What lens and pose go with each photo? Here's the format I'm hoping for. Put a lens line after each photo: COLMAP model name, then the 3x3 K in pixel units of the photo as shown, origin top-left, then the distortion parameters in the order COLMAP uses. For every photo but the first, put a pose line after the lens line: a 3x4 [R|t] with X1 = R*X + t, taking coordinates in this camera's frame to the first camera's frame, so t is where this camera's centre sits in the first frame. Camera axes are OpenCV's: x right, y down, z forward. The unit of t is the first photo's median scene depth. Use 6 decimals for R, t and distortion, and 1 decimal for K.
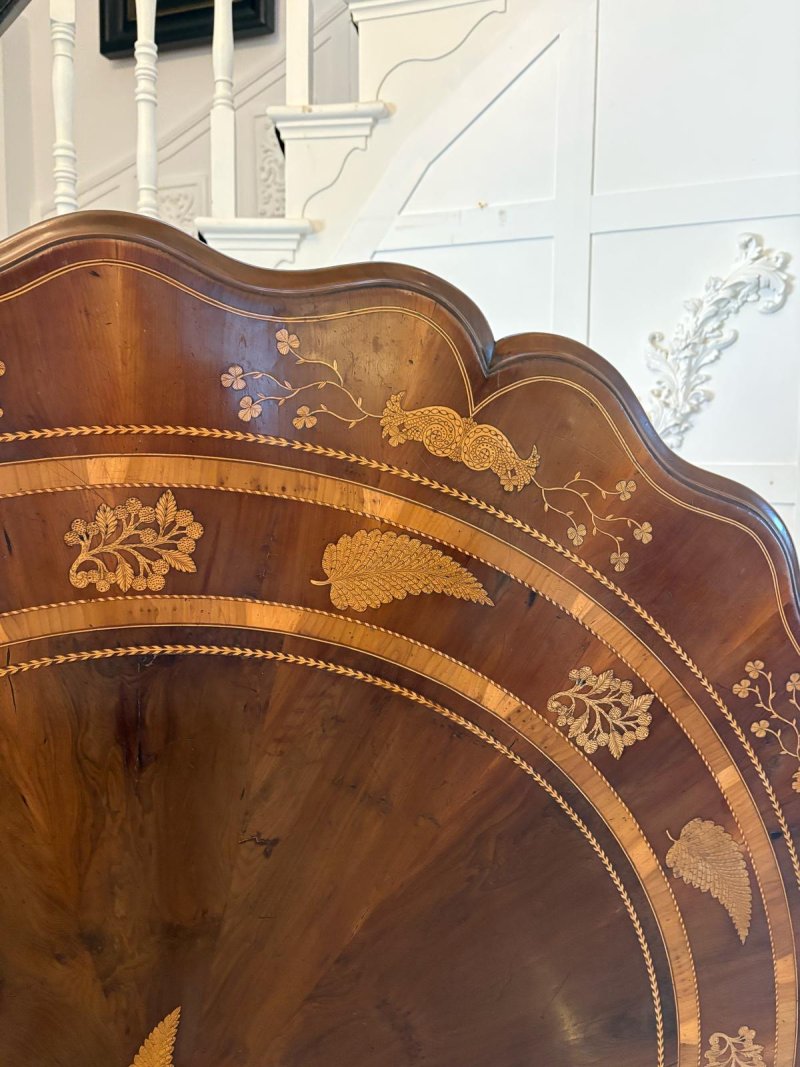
lens RADIAL K [[807.9, 0, 402.4], [0, 807.9, 533.3], [0, 0, 1]] dist [0.050288, -0.056126]
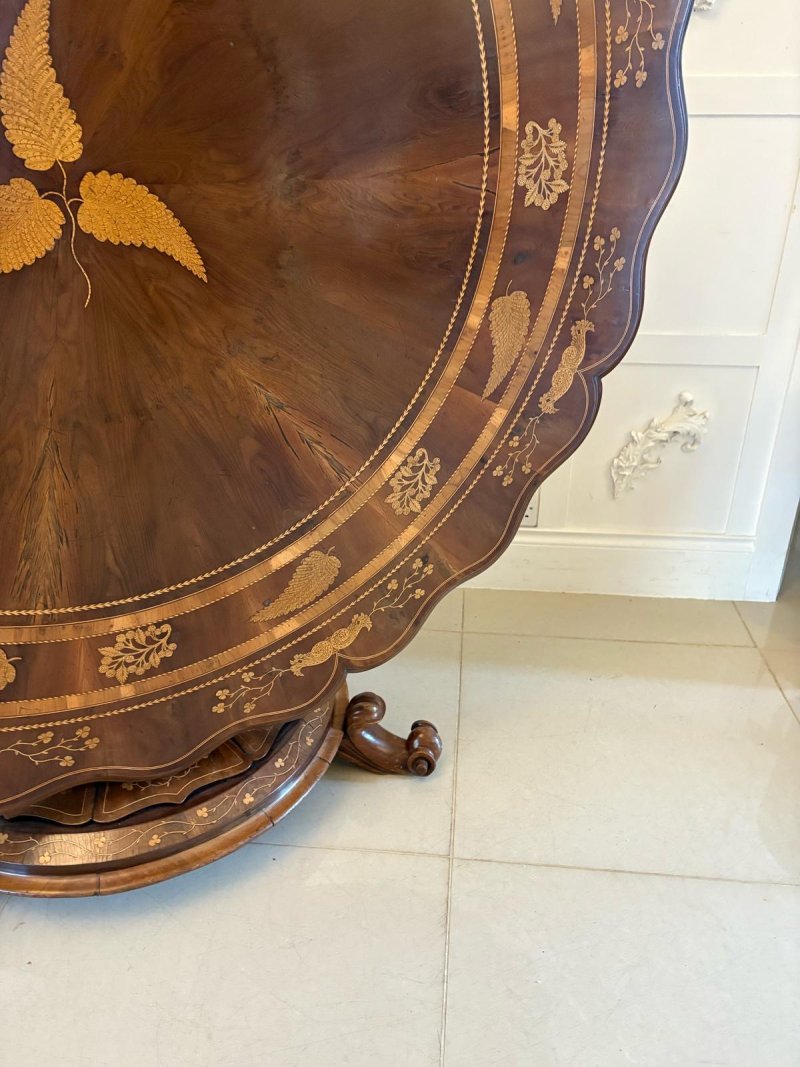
lens RADIAL K [[807.9, 0, 402.4], [0, 807.9, 533.3], [0, 0, 1]] dist [0.050288, -0.056126]
pose [[0.966259, -0.117454, 0.229234, -0.138202], [0.029383, 0.934432, 0.354928, 0.752921], [-0.255891, -0.336217, 0.906354, -0.226396]]
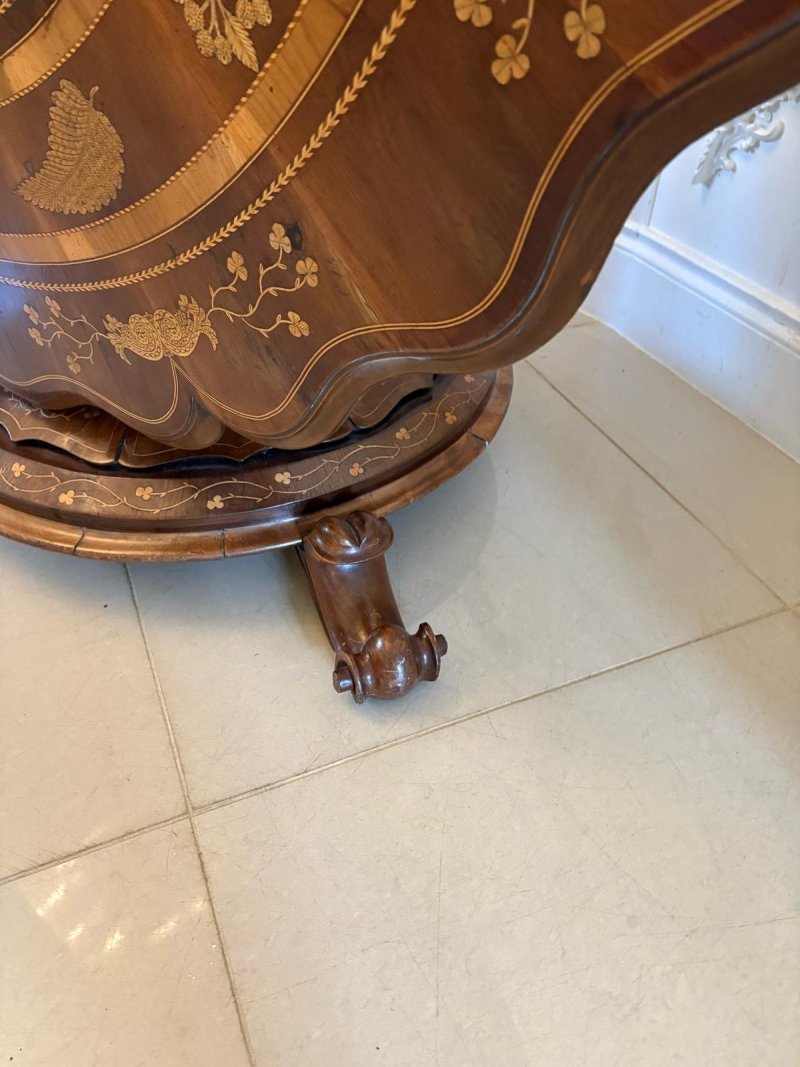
lens RADIAL K [[809.0, 0, 402.9], [0, 809.0, 532.3], [0, 0, 1]] dist [0.045160, -0.058270]
pose [[0.695385, 0.480522, -0.534359, 0.710905], [-0.086966, 0.794376, 0.601169, 1.146441], [0.713356, -0.371573, 0.594186, 0.742738]]
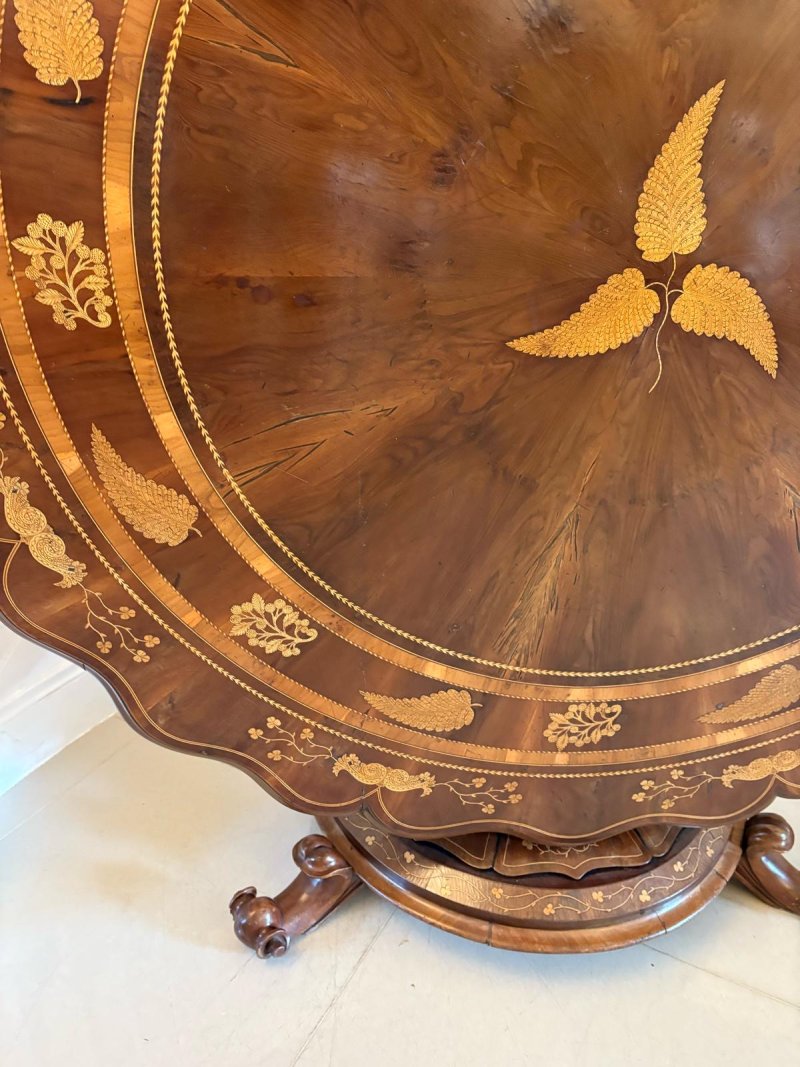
lens RADIAL K [[809.0, 0, 402.9], [0, 809.0, 532.3], [0, 0, 1]] dist [0.045160, -0.058270]
pose [[0.990079, 0.079842, -0.115625, -0.434444], [-0.037704, 0.943658, 0.328768, 0.679798], [0.135360, -0.321146, 0.937306, -0.146672]]
